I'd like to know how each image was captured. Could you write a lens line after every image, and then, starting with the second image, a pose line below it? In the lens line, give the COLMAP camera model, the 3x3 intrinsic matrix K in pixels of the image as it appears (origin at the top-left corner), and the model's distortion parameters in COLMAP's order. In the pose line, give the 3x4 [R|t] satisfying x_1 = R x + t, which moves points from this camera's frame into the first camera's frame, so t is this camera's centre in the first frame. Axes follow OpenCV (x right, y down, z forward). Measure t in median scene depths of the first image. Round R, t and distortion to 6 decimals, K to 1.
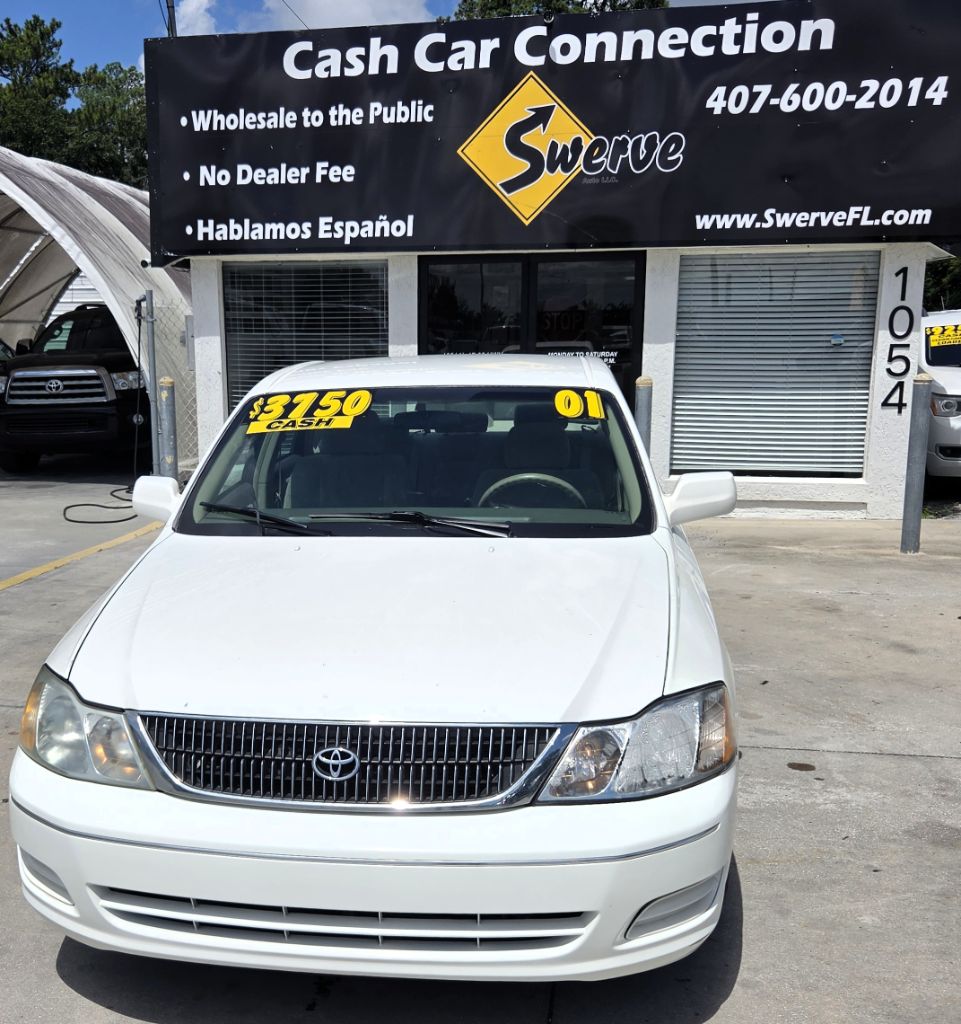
lens RADIAL K [[1168.6, 0, 358.8], [0, 1168.6, 561.6], [0, 0, 1]] dist [0.066831, -0.068781]
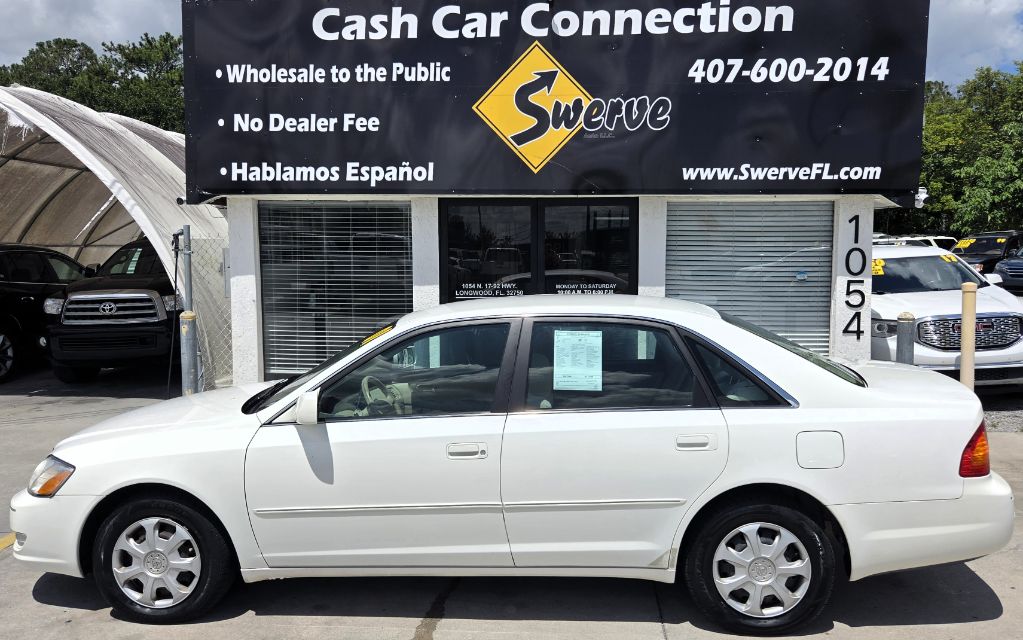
lens RADIAL K [[787.8, 0, 514.0], [0, 787.8, 310.7], [0, 0, 1]] dist [0.069028, -0.066740]
pose [[0.989483, -0.005217, 0.144555, 0.013473], [0.021795, 0.993317, -0.113341, -0.071462], [-0.142997, 0.115299, 0.982984, 0.279406]]
